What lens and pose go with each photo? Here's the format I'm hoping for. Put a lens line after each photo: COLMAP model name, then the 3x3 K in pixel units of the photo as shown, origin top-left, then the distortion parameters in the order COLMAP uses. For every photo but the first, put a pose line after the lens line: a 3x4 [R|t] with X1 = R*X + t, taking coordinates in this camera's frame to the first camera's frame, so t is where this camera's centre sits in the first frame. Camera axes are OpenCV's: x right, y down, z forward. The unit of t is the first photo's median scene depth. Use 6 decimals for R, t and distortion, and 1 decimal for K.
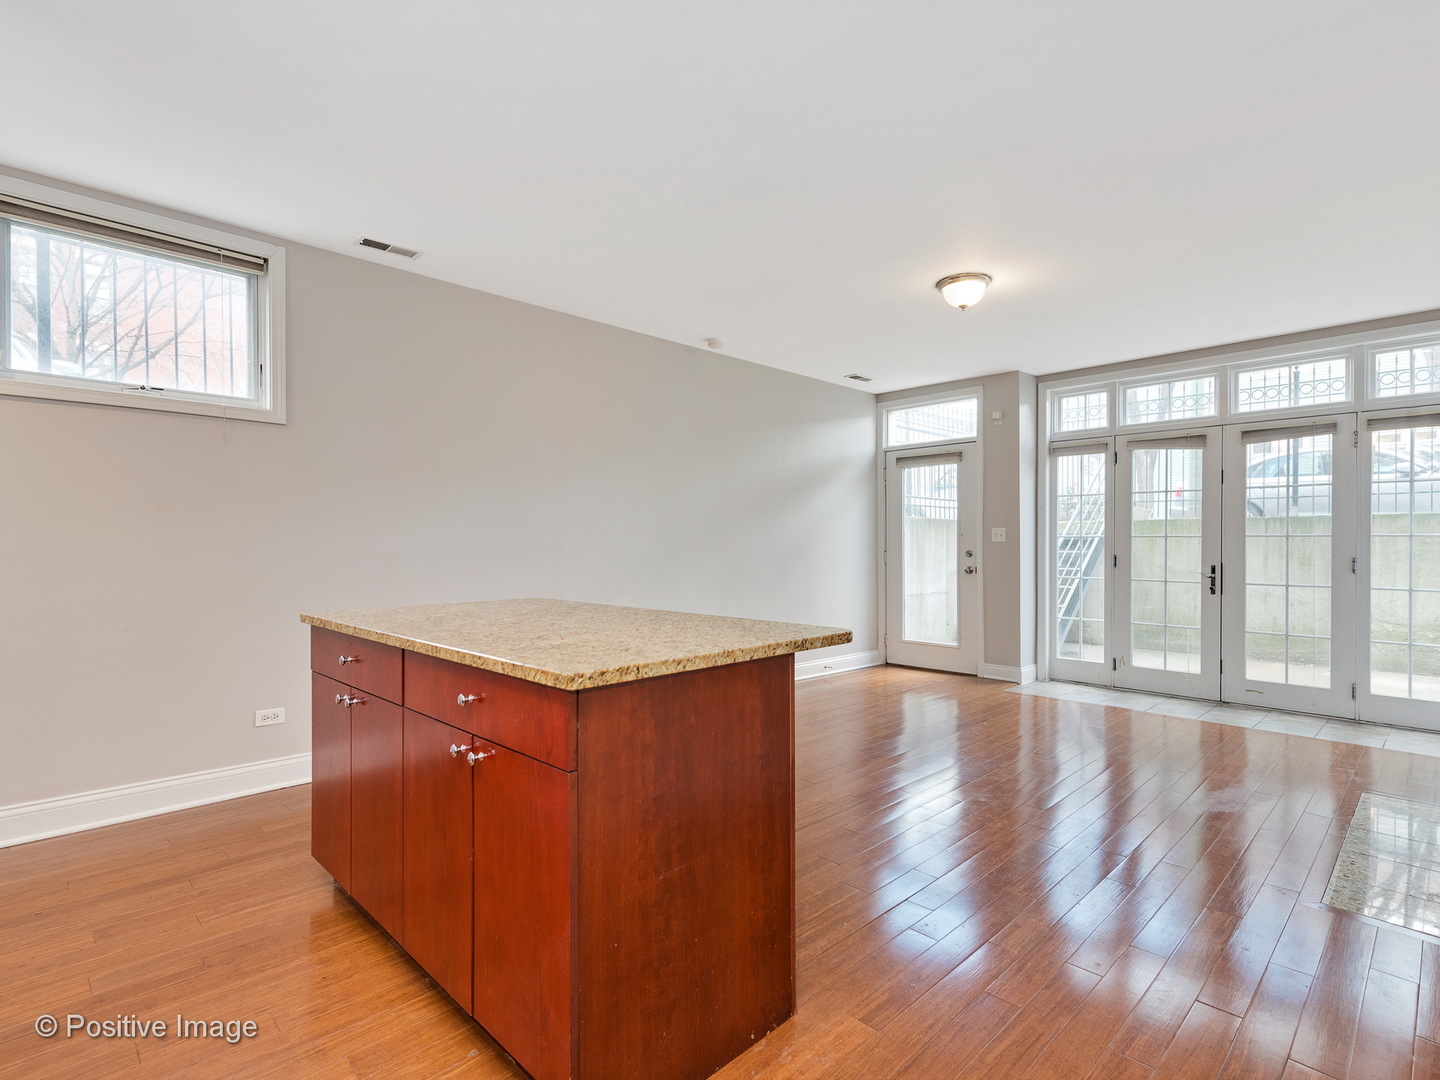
lens RADIAL K [[718.2, 0, 708.8], [0, 718.2, 545.1], [0, 0, 1]] dist [0.009204, 0.000379]
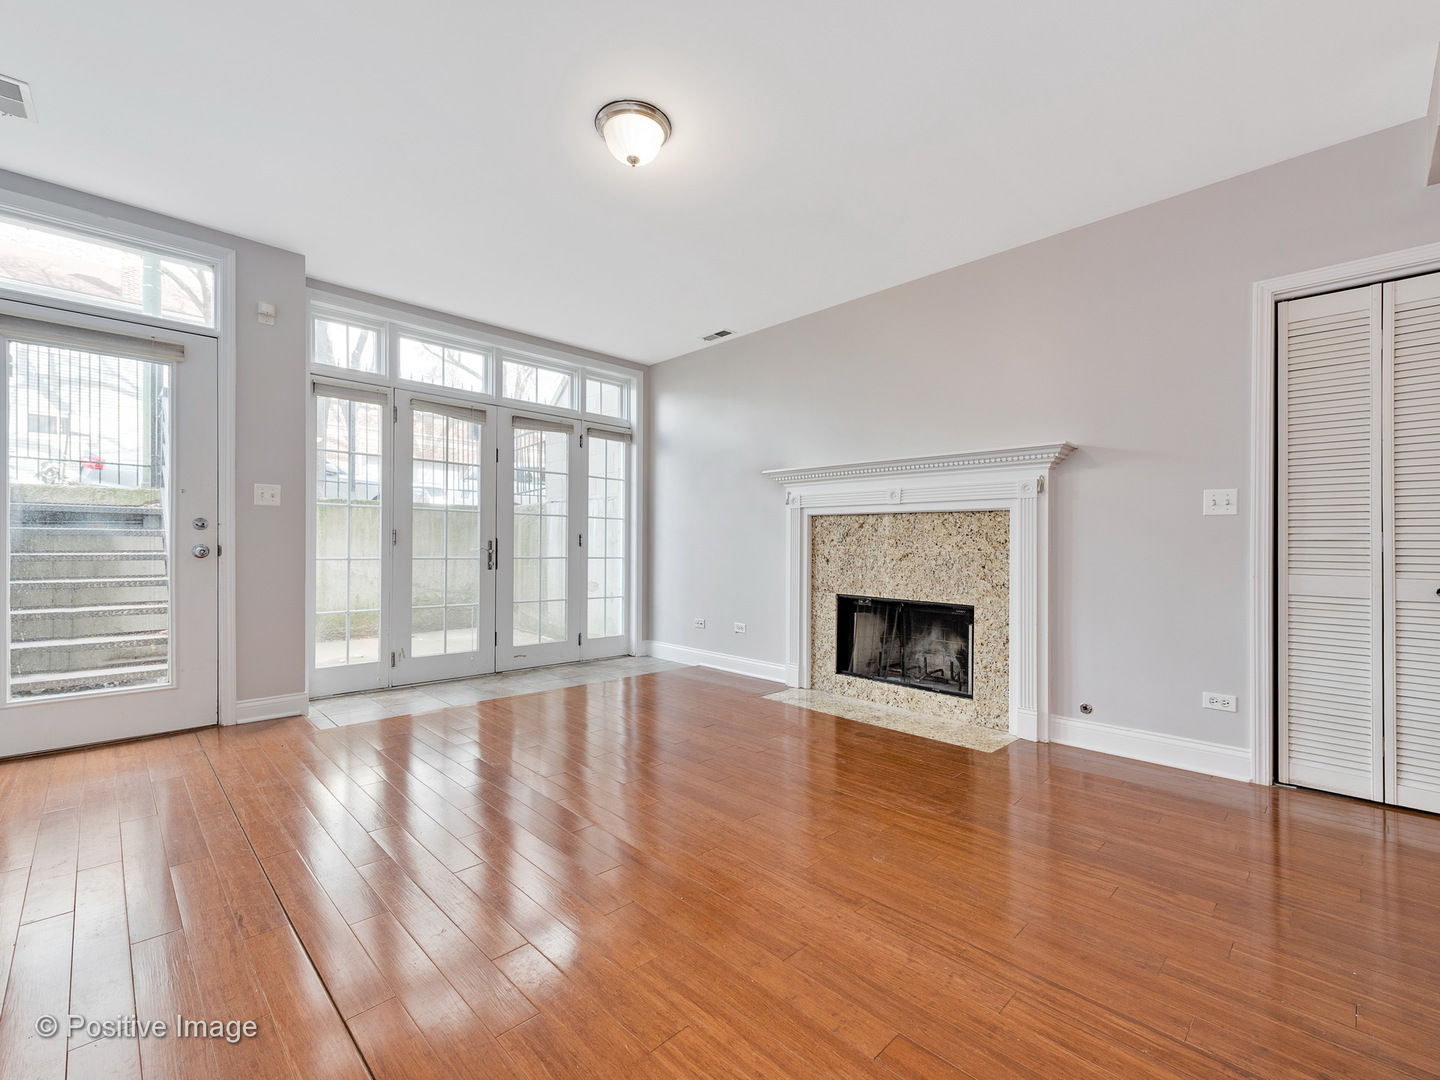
lens RADIAL K [[629.2, 0, 719.7], [0, 629.2, 547.5], [0, 0, 1]] dist [0.006348, -0.000934]
pose [[-0.008334, -0.003601, 0.999959, -0.176373], [-0.008624, 0.999957, 0.003529, 0.028525], [-0.999928, -0.008594, -0.008365, 0.627509]]
